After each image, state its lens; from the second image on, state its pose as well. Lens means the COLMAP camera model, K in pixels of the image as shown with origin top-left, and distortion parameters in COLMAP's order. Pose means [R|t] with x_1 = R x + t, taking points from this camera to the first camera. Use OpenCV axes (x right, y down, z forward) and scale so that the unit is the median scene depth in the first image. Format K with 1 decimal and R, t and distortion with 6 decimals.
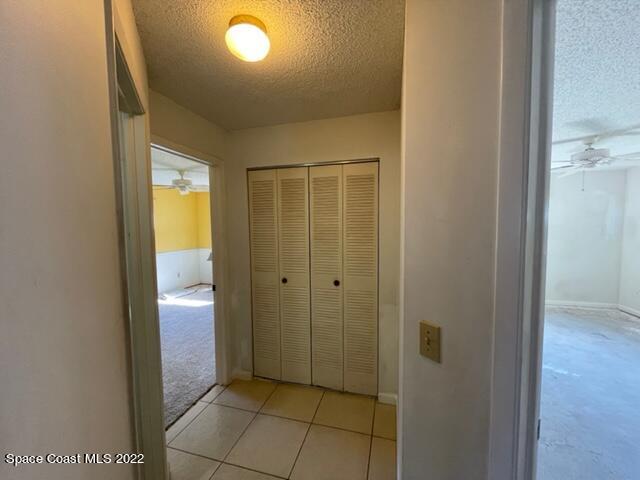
lens RADIAL K [[259.6, 0, 319.6], [0, 259.6, 241.3], [0, 0, 1]] dist [-0.002172, -0.000141]
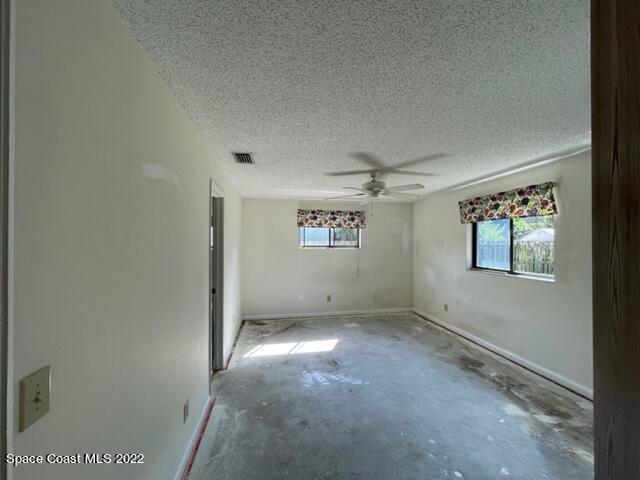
lens RADIAL K [[259.6, 0, 320.2], [0, 259.6, 240.7], [0, 0, 1]] dist [-0.002172, -0.000141]
pose [[0.898186, 0.013686, 0.439403, 0.269831], [0.020327, 0.997153, -0.072609, -0.002923], [-0.439146, 0.074148, 0.895351, 0.057200]]
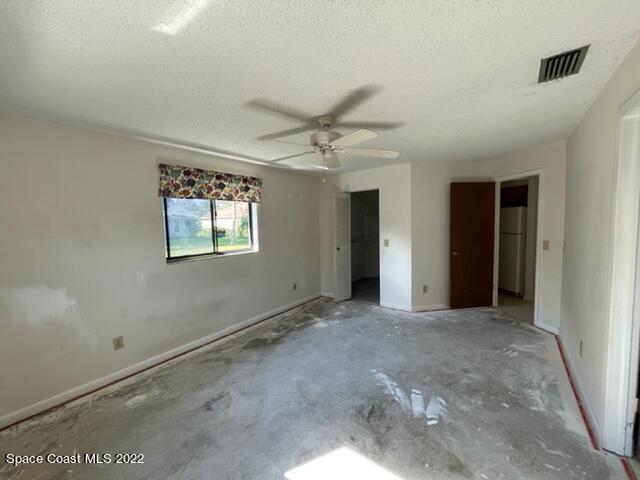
lens RADIAL K [[259.6, 0, 320.4], [0, 259.6, 240.9], [0, 0, 1]] dist [-0.002172, -0.000141]
pose [[-0.935205, 0.009902, 0.353968, 0.679245], [0.060142, 0.989528, 0.131218, -0.108065], [-0.348961, 0.144004, -0.926007, 1.603726]]
